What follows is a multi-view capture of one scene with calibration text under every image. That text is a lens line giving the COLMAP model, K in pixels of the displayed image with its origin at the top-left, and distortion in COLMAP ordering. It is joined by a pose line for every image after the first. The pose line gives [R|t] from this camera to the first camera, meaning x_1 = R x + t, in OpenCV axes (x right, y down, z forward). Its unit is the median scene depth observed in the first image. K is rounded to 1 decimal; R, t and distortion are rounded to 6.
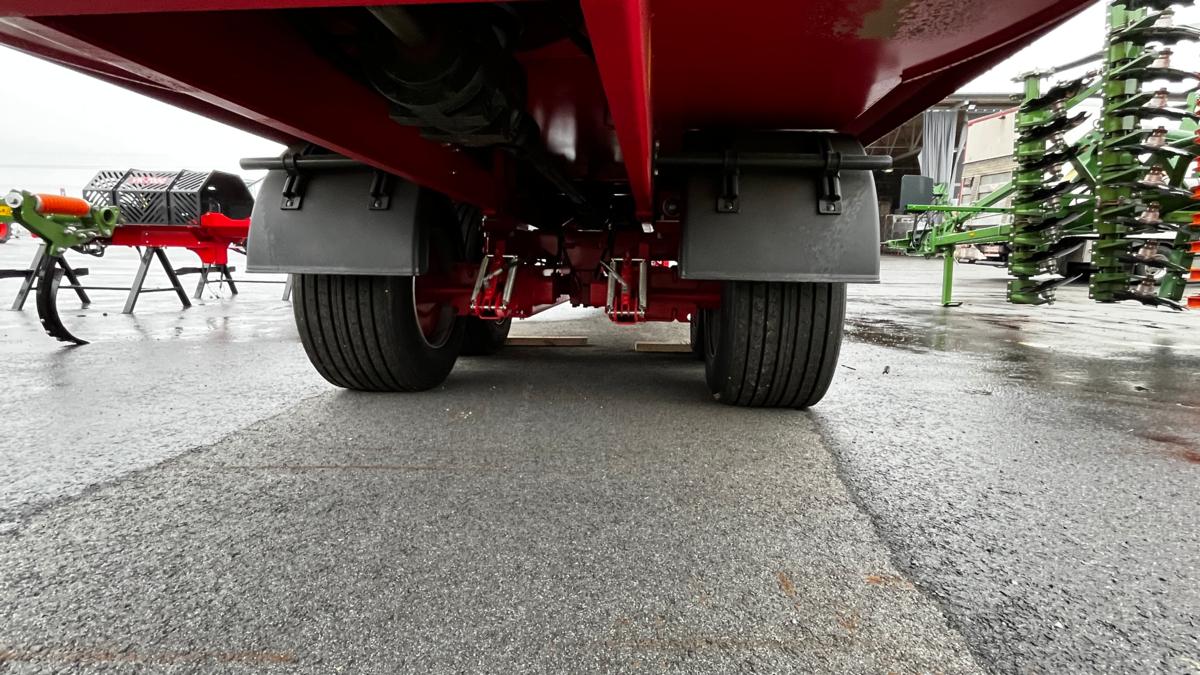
lens RADIAL K [[591.9, 0, 600.0], [0, 591.9, 337.5], [0, 0, 1]] dist [-0.002197, -0.000106]
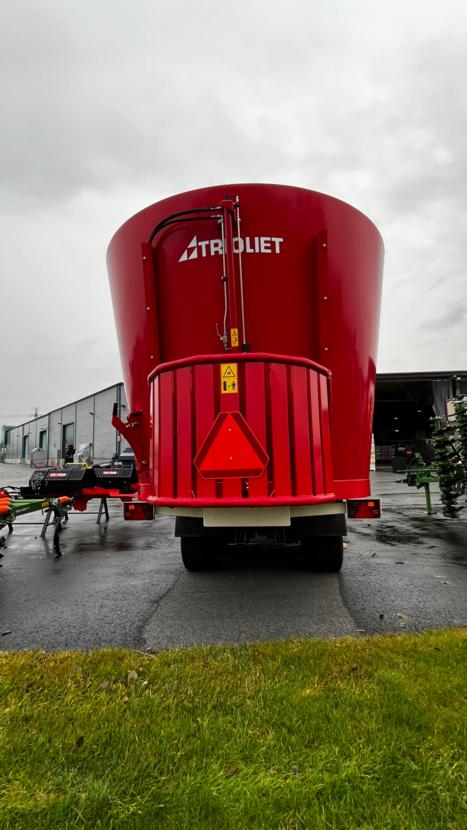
lens RADIAL K [[409.4, 0, 233.5], [0, 409.4, 415.0], [0, 0, 1]] dist [-0.002197, -0.000106]
pose [[0.999110, -0.041590, -0.007100, -0.074387], [0.038429, 0.966486, -0.253826, -0.070787], [0.017418, 0.253327, 0.967224, -0.617859]]
